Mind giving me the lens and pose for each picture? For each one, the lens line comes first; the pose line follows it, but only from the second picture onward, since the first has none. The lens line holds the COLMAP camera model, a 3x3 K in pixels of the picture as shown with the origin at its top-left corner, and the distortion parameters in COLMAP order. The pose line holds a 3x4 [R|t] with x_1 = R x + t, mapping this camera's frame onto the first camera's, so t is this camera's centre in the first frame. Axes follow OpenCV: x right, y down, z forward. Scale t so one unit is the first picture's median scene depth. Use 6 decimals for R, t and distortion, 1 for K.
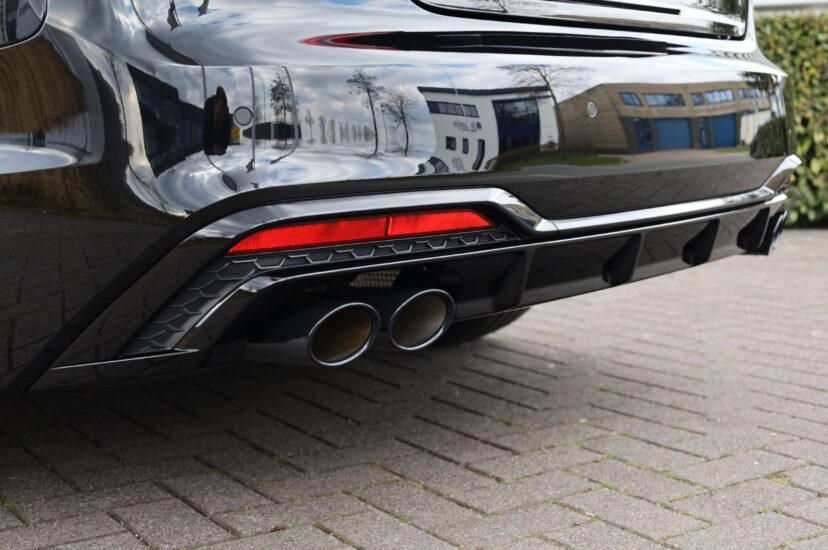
lens RADIAL K [[1058.6, 0, 408.1], [0, 1058.6, 276.5], [0, 0, 1]] dist [-0.033667, 0.000000]
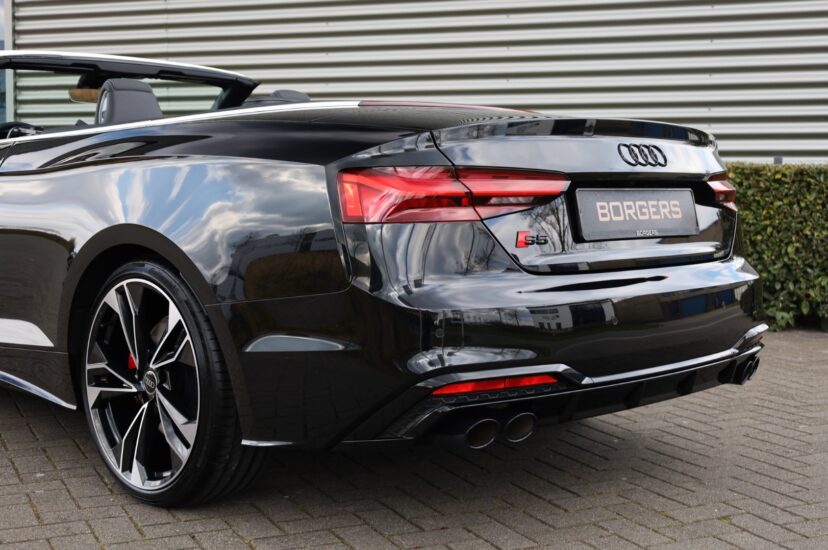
lens RADIAL K [[1012.1, 0, 419.6], [0, 1012.1, 276.6], [0, 0, 1]] dist [-0.040662, 0.000000]
pose [[0.991084, 0.037134, -0.127961, 0.041897], [-0.041909, 0.998514, -0.034830, -0.125127], [0.126477, 0.039882, 0.991167, -0.696428]]
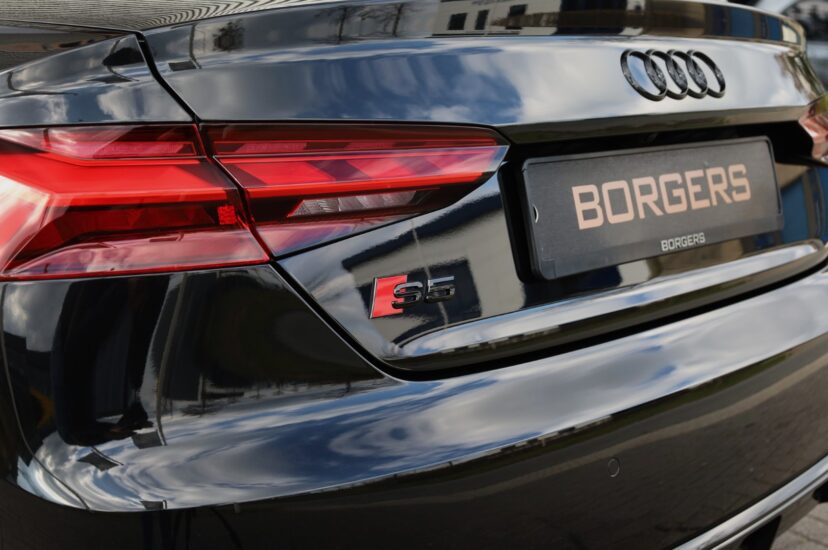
lens RADIAL K [[1058.6, 0, 418.4], [0, 1058.6, 267.7], [0, 0, 1]] dist [-0.033667, 0.000000]
pose [[0.991973, 0.034210, -0.121734, 0.093350], [-0.027727, 0.998126, 0.054558, -0.285144], [0.123372, -0.050745, 0.991062, 0.137446]]
